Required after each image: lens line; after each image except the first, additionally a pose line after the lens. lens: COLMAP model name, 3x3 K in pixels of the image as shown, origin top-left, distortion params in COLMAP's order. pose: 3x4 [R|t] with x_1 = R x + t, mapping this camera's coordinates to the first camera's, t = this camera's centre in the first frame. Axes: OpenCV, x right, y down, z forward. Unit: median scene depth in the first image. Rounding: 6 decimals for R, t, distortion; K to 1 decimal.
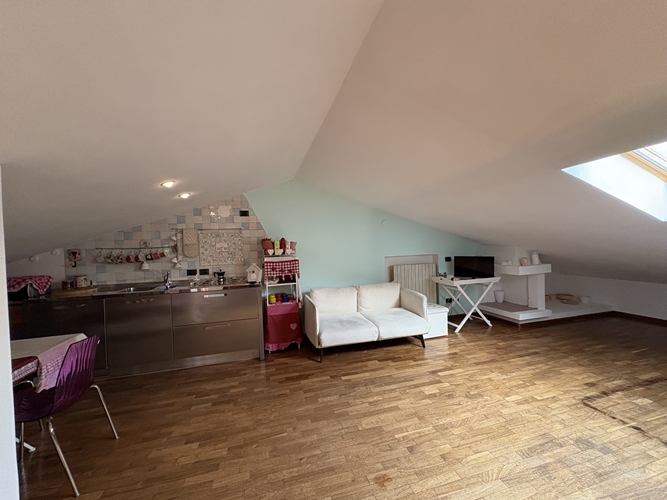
lens RADIAL K [[265.4, 0, 332.2], [0, 265.4, 250.0], [0, 0, 1]] dist [0.000240, -0.000174]
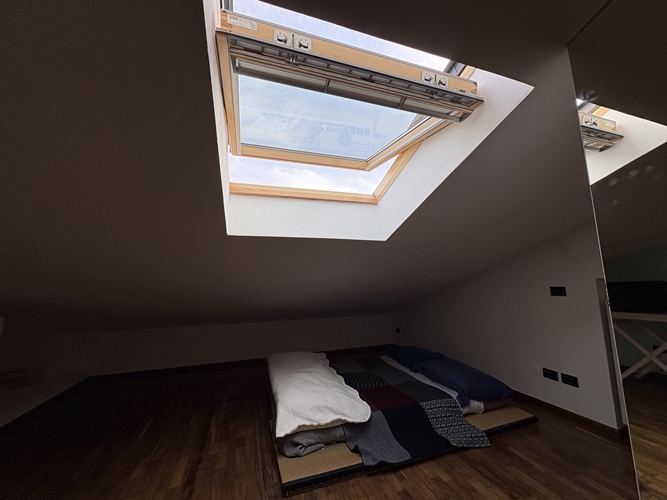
lens RADIAL K [[265.4, 0, 334.1], [0, 265.4, 249.6], [0, 0, 1]] dist [0.000240, -0.000174]
pose [[-0.058278, 0.162189, 0.985037, 0.319829], [0.043581, 0.986187, -0.159800, 0.039305], [-0.997349, 0.033617, -0.064541, 0.474523]]
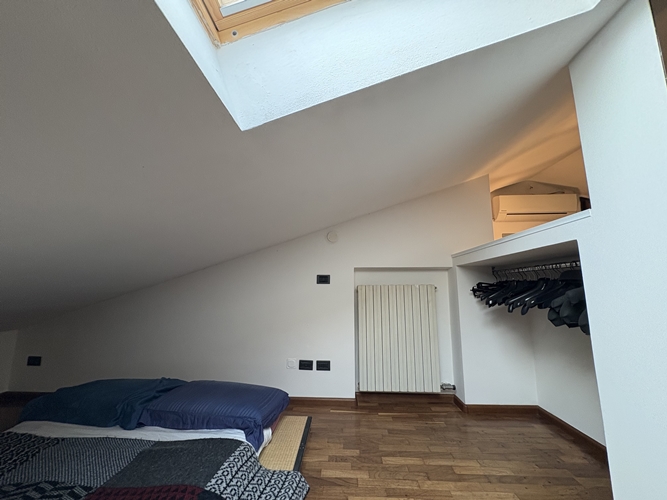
lens RADIAL K [[265.4, 0, 333.3], [0, 265.4, 249.6], [0, 0, 1]] dist [0.000240, -0.000174]
pose [[-0.949102, 0.079404, 0.304795, 0.720121], [0.038762, 0.989791, -0.137156, 0.079642], [-0.312573, -0.118361, -0.942491, 0.520301]]
